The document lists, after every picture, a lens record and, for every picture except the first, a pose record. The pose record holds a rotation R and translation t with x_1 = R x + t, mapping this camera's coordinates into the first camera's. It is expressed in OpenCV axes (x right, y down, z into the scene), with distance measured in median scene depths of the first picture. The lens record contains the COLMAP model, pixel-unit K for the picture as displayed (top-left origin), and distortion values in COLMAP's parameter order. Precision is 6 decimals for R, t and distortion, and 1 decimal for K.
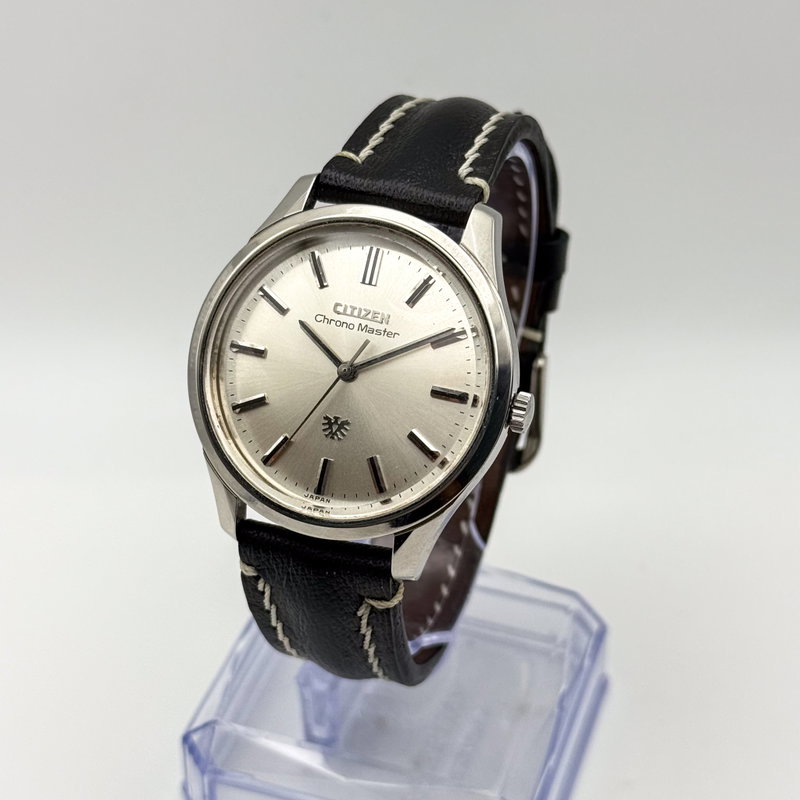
lens RADIAL K [[1841.8, 0, 399.3], [0, 1841.8, 378.9], [0, 0, 1]] dist [-0.128193, 2.158859]
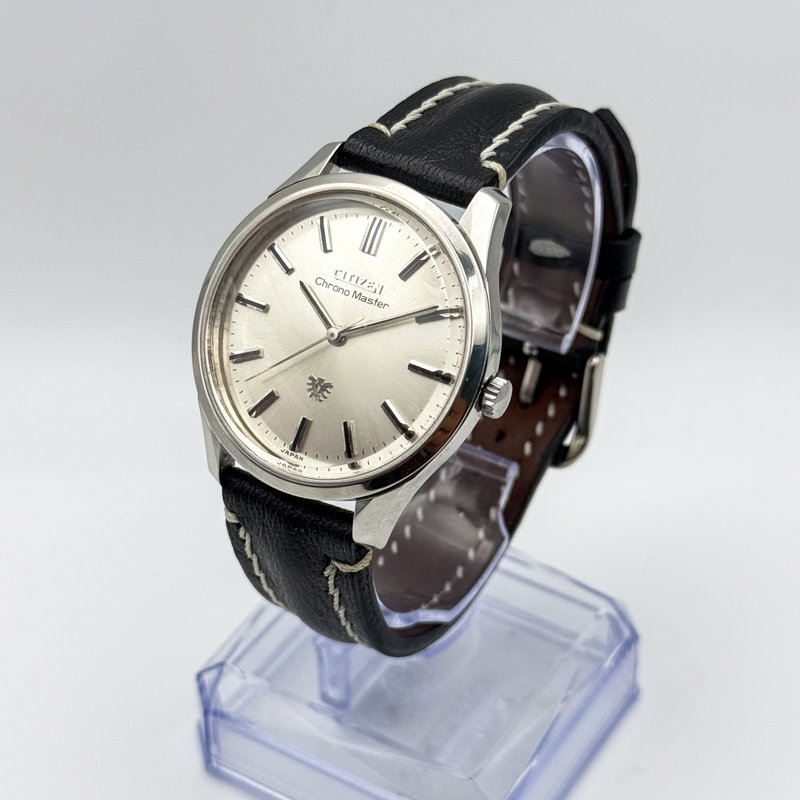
lens RADIAL K [[1841.8, 0, 399.3], [0, 1841.8, 378.9], [0, 0, 1]] dist [-0.128193, 2.158859]
pose [[0.971982, 0.128897, -0.196560, 0.204153], [-0.129034, 0.991566, 0.012164, 0.002680], [0.196471, 0.013540, 0.980416, 0.005910]]
